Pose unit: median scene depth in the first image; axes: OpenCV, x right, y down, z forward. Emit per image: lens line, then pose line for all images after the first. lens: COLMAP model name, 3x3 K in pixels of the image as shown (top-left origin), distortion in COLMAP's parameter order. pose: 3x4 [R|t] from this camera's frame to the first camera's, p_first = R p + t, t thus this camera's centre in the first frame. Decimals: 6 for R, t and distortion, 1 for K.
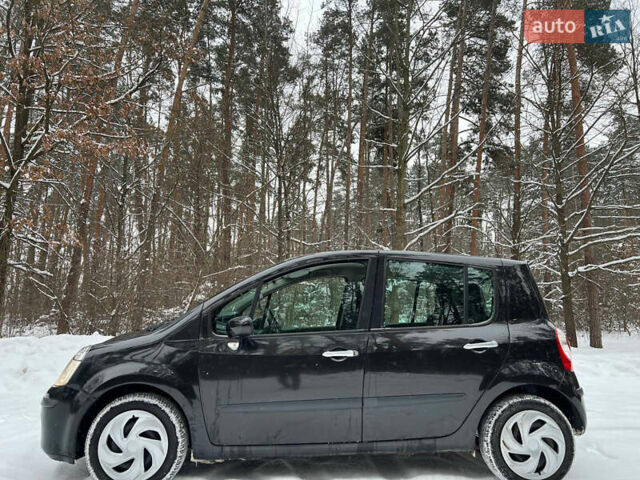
lens RADIAL K [[475.2, 0, 322.2], [0, 475.2, 241.6], [0, 0, 1]] dist [0.006810, 0.002764]
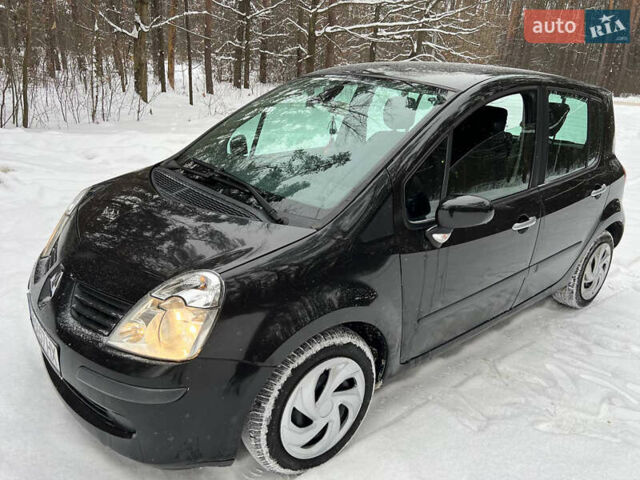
lens RADIAL K [[480.9, 0, 317.3], [0, 480.9, 239.1], [0, 0, 1]] dist [0.011013, -0.006016]
pose [[0.805135, -0.160866, 0.570859, -0.705055], [-0.144846, 0.880035, 0.452281, -0.051956], [-0.575133, -0.446834, 0.685246, 0.643518]]
